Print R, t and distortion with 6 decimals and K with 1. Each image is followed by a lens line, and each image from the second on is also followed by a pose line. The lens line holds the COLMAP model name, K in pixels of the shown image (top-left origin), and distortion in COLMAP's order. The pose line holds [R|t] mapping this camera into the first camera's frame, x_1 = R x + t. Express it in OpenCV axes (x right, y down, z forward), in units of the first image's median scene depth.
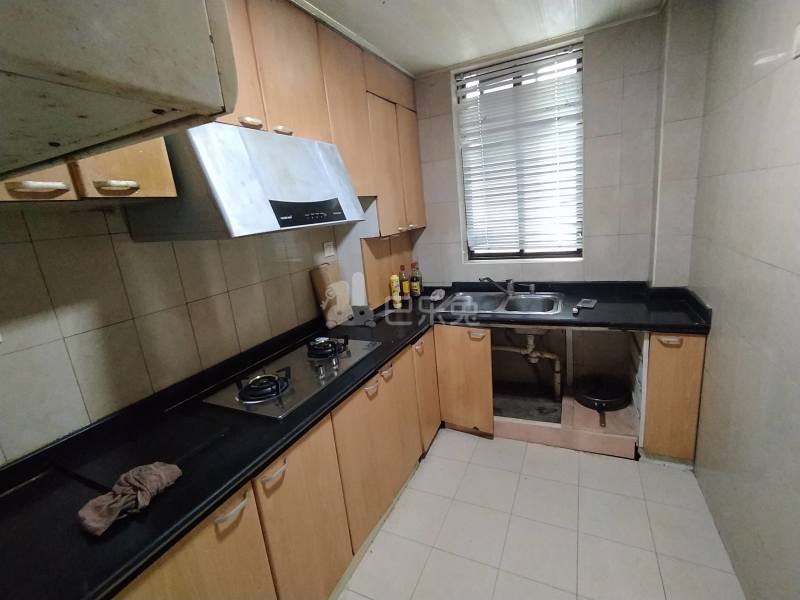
lens RADIAL K [[367.6, 0, 407.9], [0, 367.6, 294.6], [0, 0, 1]] dist [-0.032077, 0.021351]
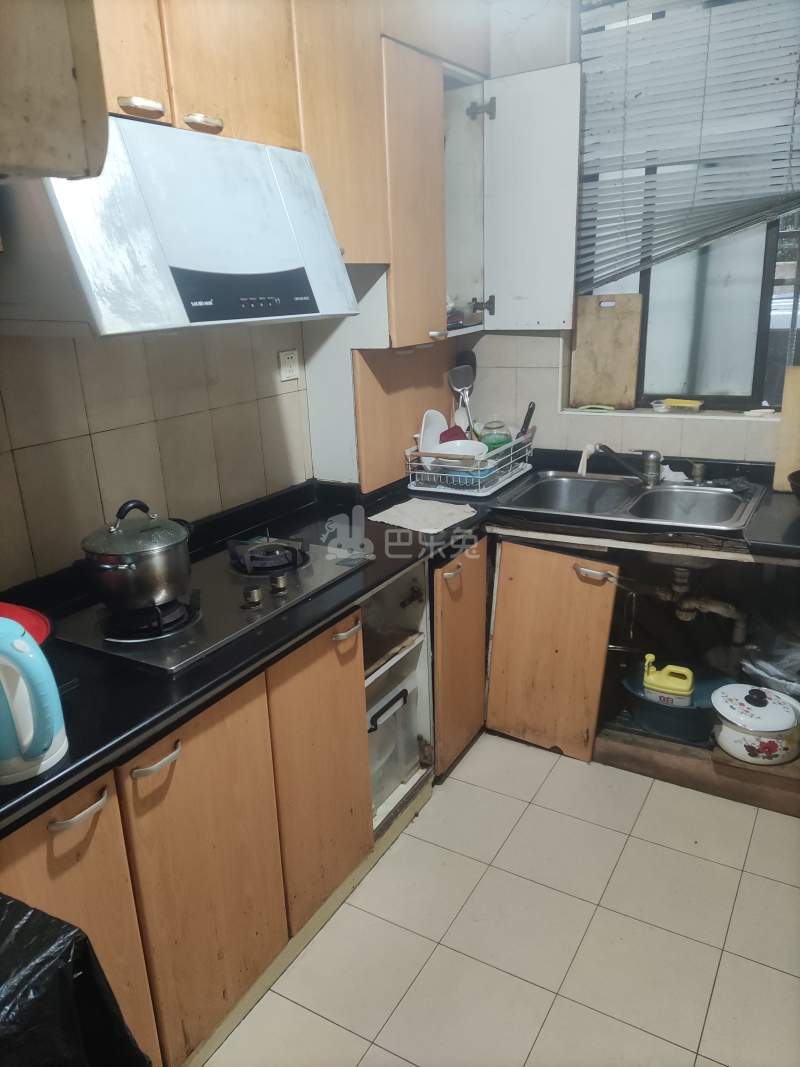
lens RADIAL K [[796.0, 0, 405.8], [0, 796.0, 530.8], [0, 0, 1]] dist [0.094572, -0.087529]
pose [[0.994035, 0.076768, -0.077468, 0.058510], [-0.070691, 0.994416, 0.078351, 0.004335], [0.083050, -0.072408, 0.993911, -0.123007]]
